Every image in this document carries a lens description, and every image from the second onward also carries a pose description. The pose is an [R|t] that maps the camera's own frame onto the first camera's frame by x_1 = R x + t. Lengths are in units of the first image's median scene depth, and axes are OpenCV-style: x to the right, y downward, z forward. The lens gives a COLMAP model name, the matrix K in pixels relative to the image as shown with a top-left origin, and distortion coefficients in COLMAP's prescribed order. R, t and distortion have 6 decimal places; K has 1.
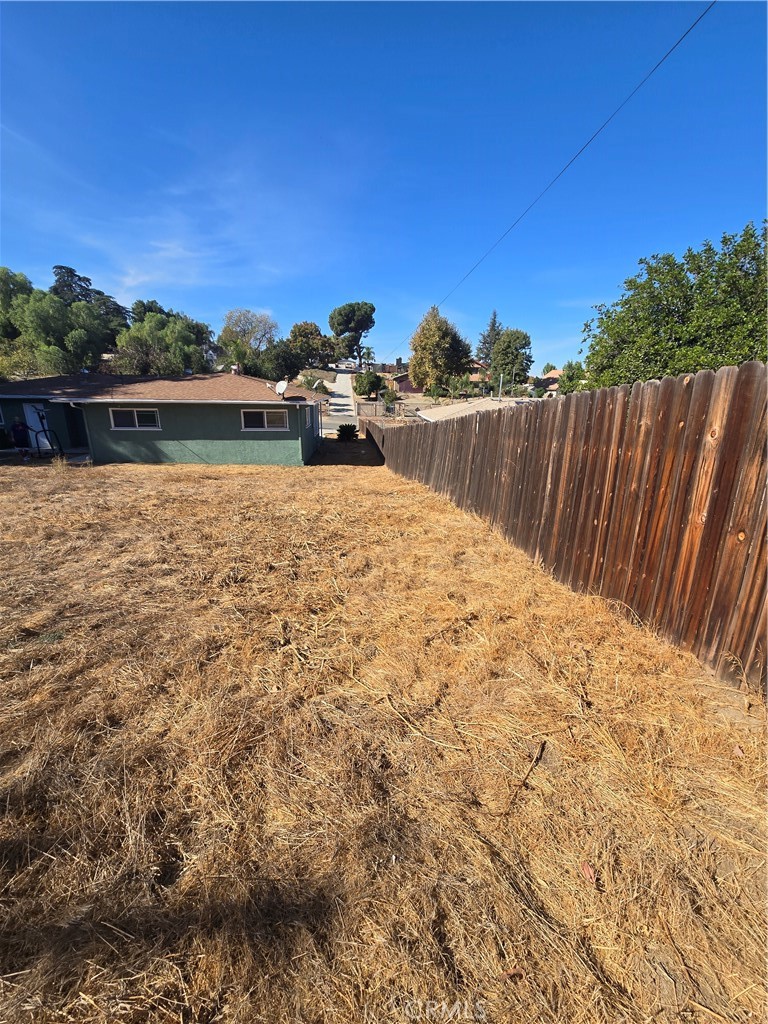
lens RADIAL K [[419.9, 0, 385.7], [0, 419.9, 510.3], [0, 0, 1]] dist [0.003281, -0.000420]
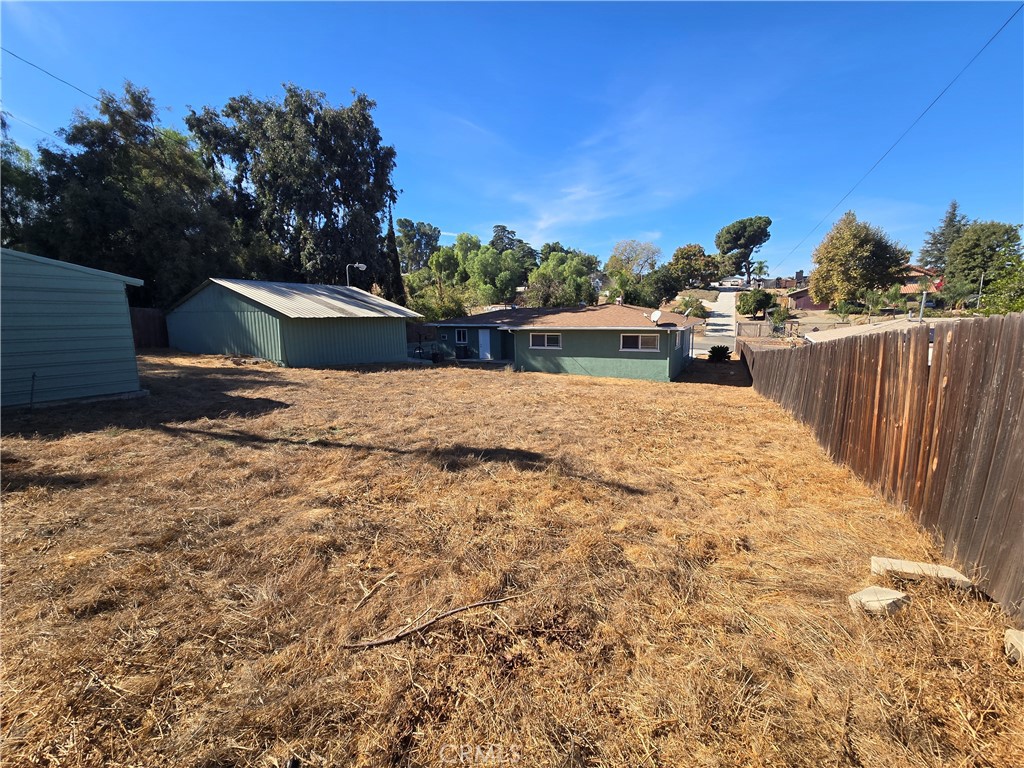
lens RADIAL K [[419.9, 0, 513.1], [0, 419.9, 382.4], [0, 0, 1]] dist [0.003281, -0.000420]
pose [[0.844500, 0.062685, -0.531875, 0.014156], [-0.119078, 0.990244, -0.072364, 0.007740], [0.522150, 0.124446, 0.843725, -0.050064]]
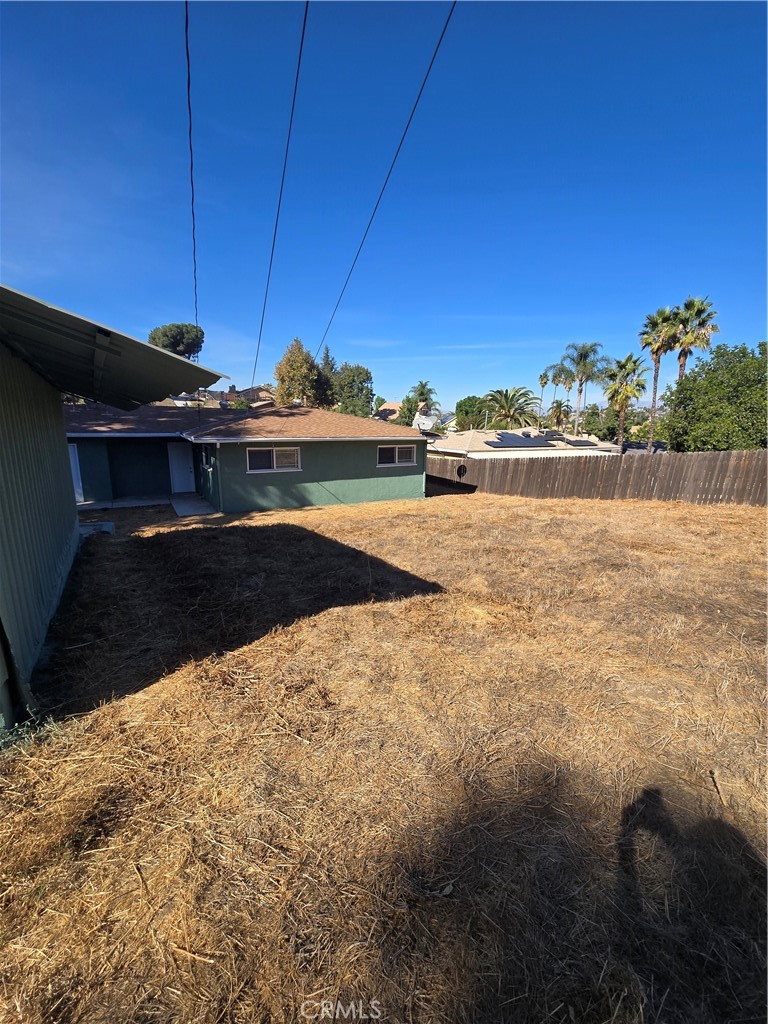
lens RADIAL K [[419.9, 0, 390.8], [0, 419.9, 513.3], [0, 0, 1]] dist [0.003281, -0.000420]
pose [[0.885418, -0.096452, 0.454678, -0.195490], [0.121959, 0.992167, -0.027027, -0.013278], [-0.448509, 0.079382, 0.890246, 0.030817]]
